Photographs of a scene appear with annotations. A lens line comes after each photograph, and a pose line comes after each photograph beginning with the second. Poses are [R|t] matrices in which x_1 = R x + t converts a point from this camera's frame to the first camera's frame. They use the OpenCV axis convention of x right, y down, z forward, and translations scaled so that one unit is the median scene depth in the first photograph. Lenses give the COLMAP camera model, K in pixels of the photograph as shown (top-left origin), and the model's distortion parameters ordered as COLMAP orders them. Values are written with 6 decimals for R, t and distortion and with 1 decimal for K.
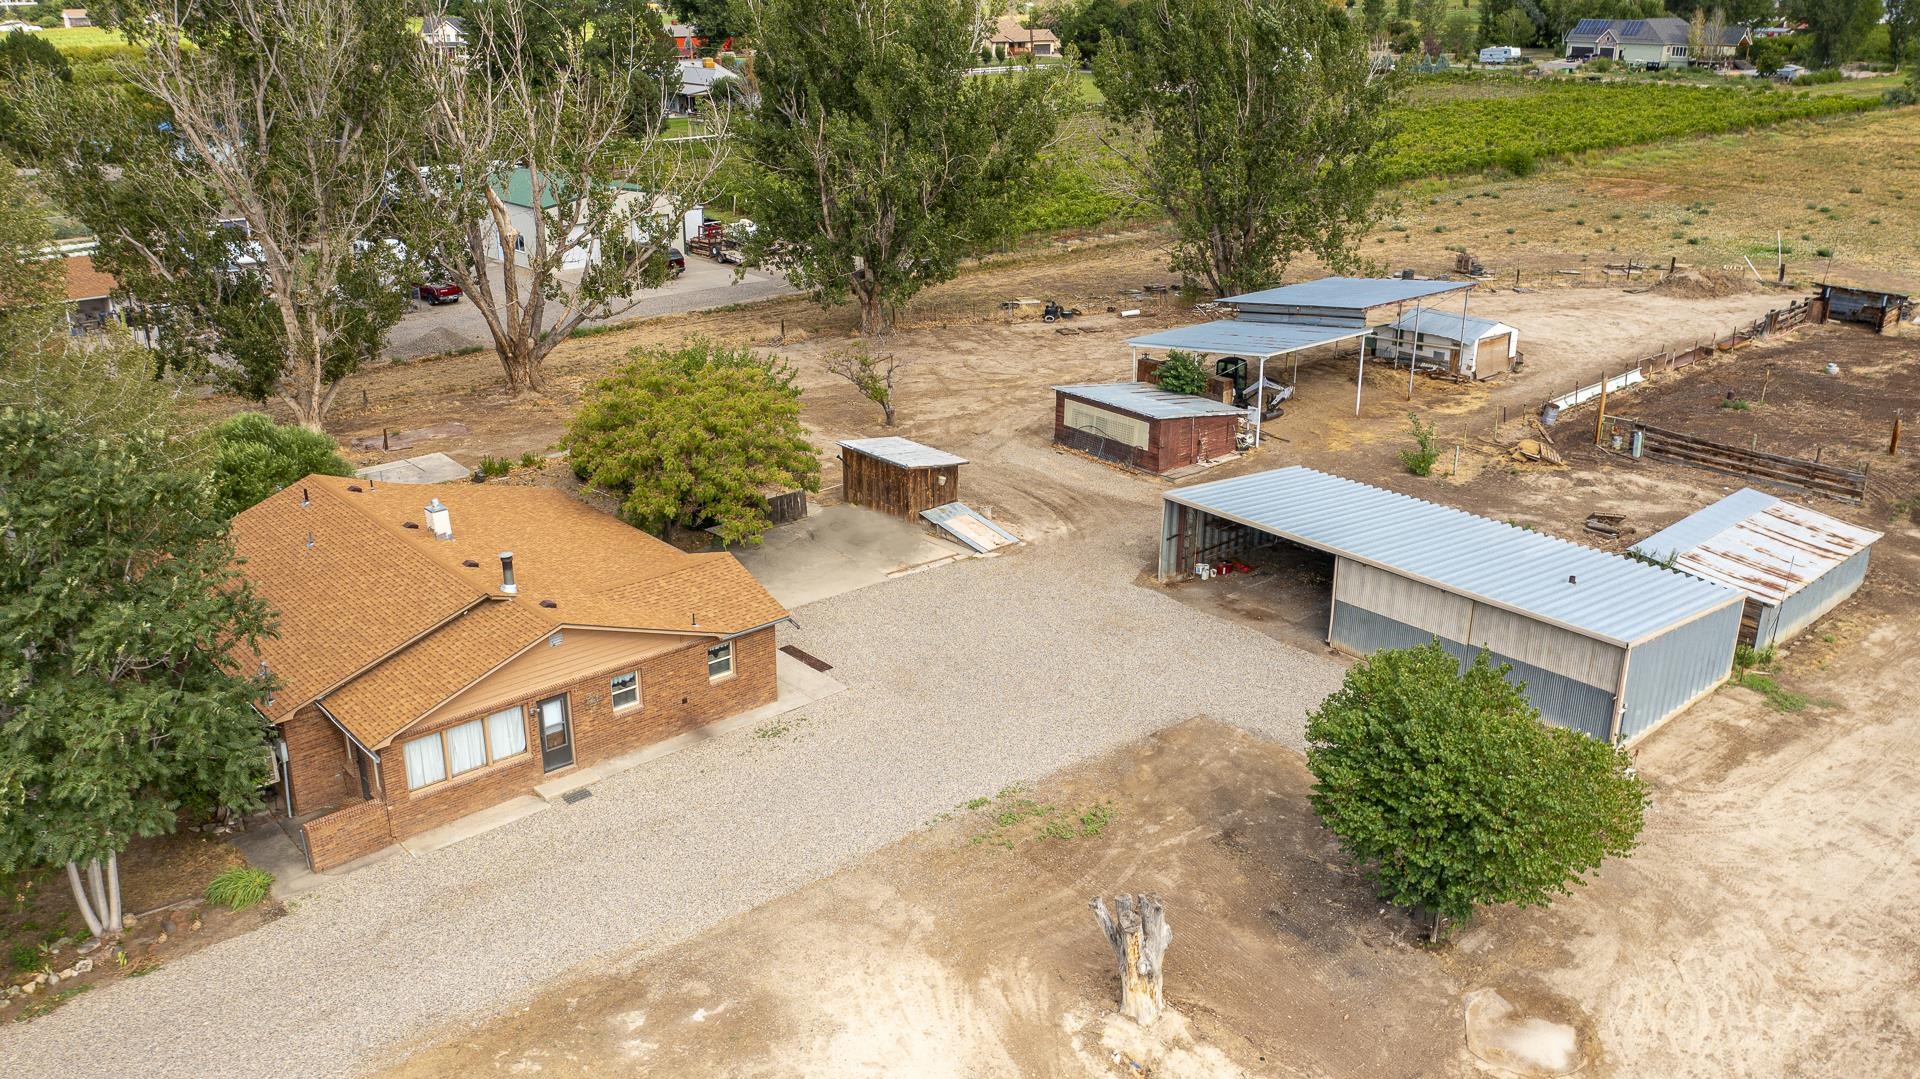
lens RADIAL K [[1516.7, 0, 955.2], [0, 1516.7, 520.9], [0, 0, 1]] dist [-0.017064, 0.003653]
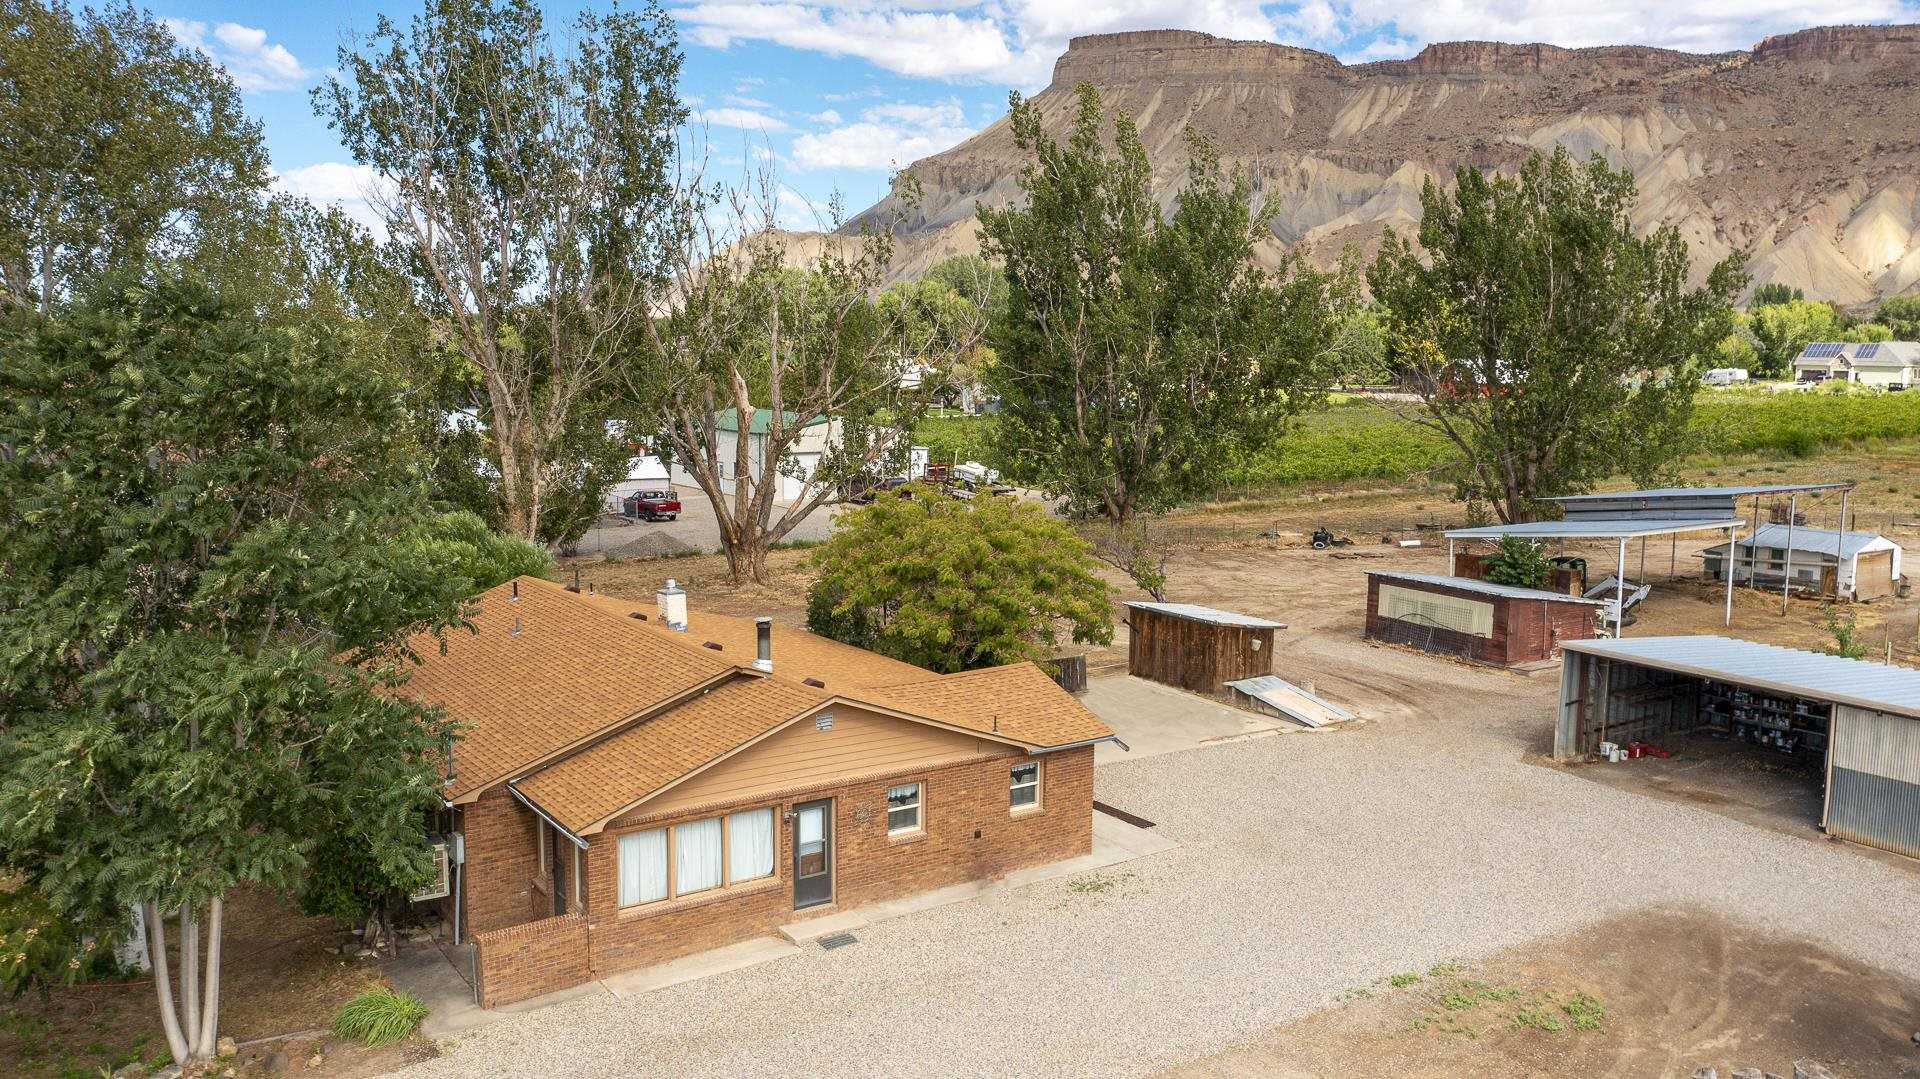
lens RADIAL K [[1516.7, 0, 955.2], [0, 1516.7, 520.9], [0, 0, 1]] dist [-0.017064, 0.003653]
pose [[0.993136, 0.020162, -0.115211, -0.100679], [-0.045603, 0.973823, -0.222687, 0.127841], [0.107705, 0.226413, 0.968058, 0.226489]]
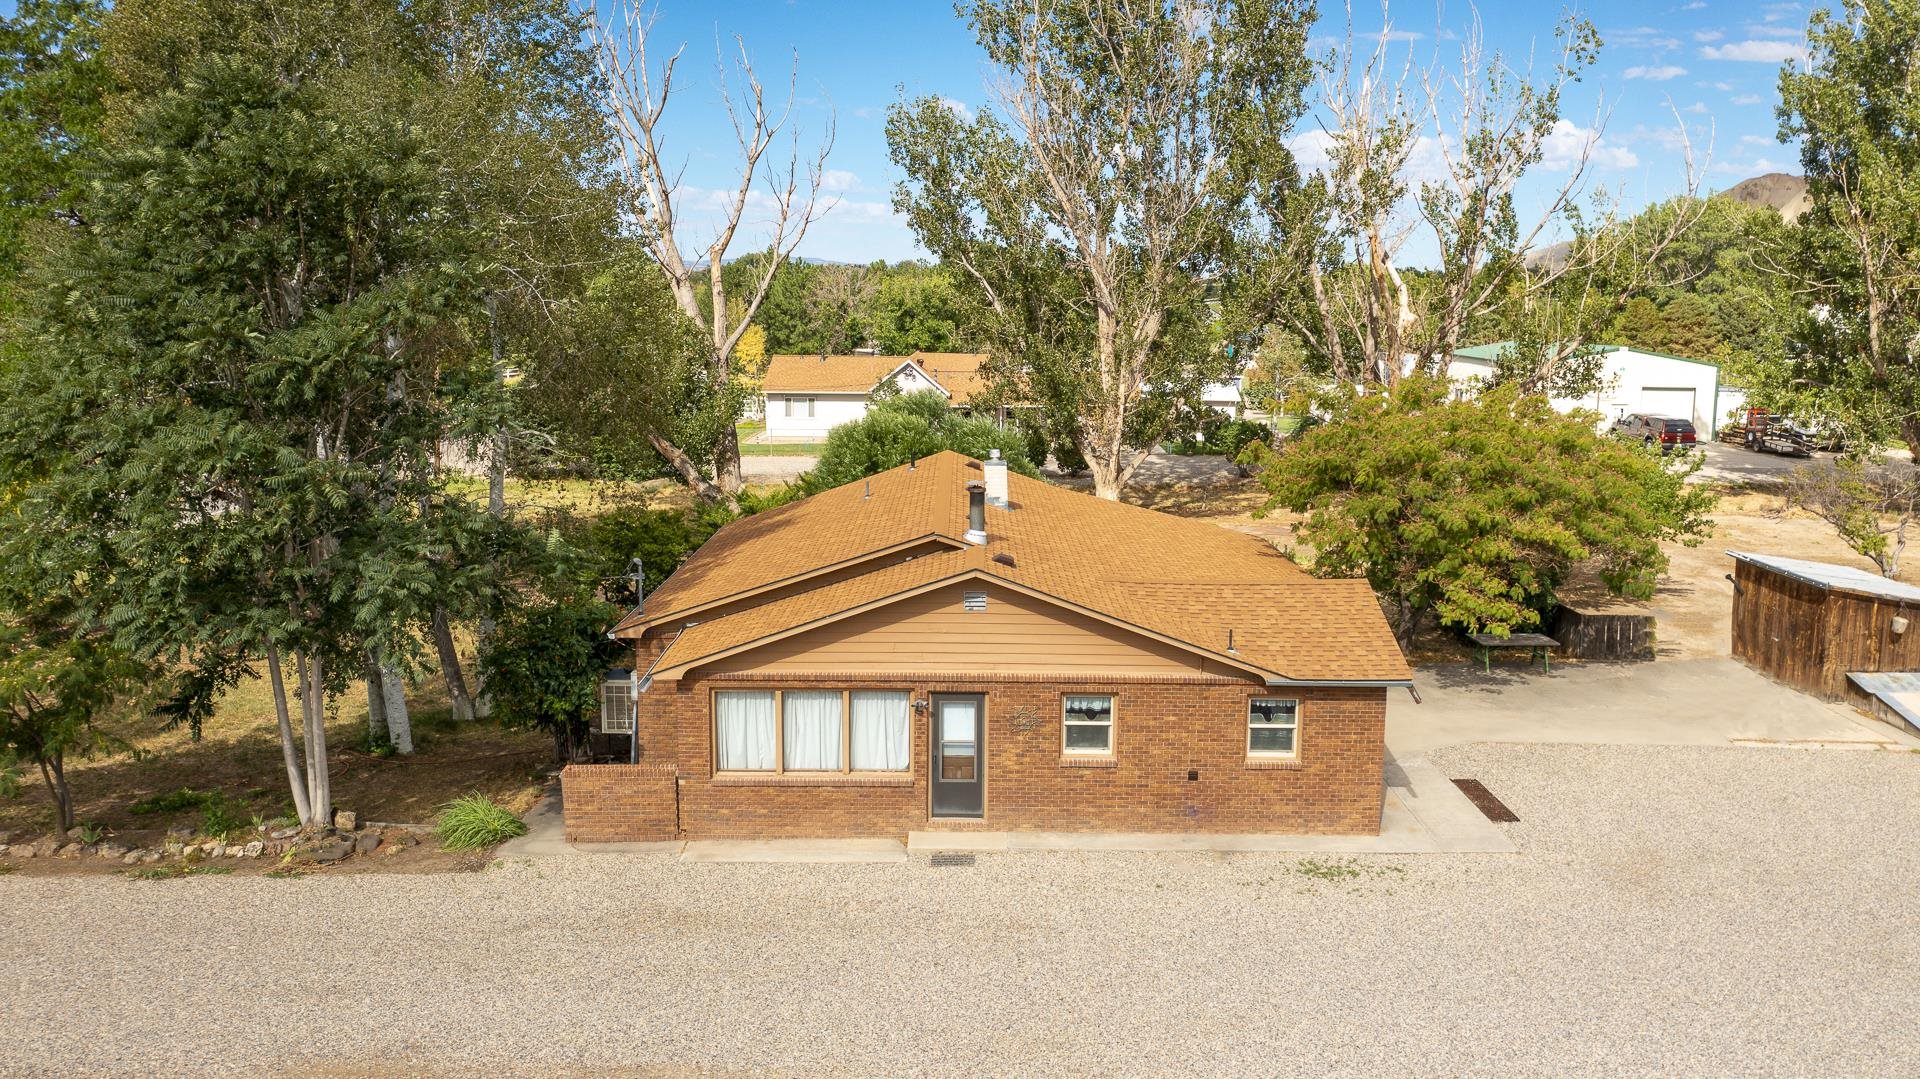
lens RADIAL K [[1516.7, 0, 955.2], [0, 1516.7, 520.9], [0, 0, 1]] dist [-0.017064, 0.003653]
pose [[0.747681, 0.099945, -0.656494, 0.122136], [-0.227778, 0.967231, -0.112164, 0.104176], [0.623771, 0.233398, 0.745946, 0.454095]]
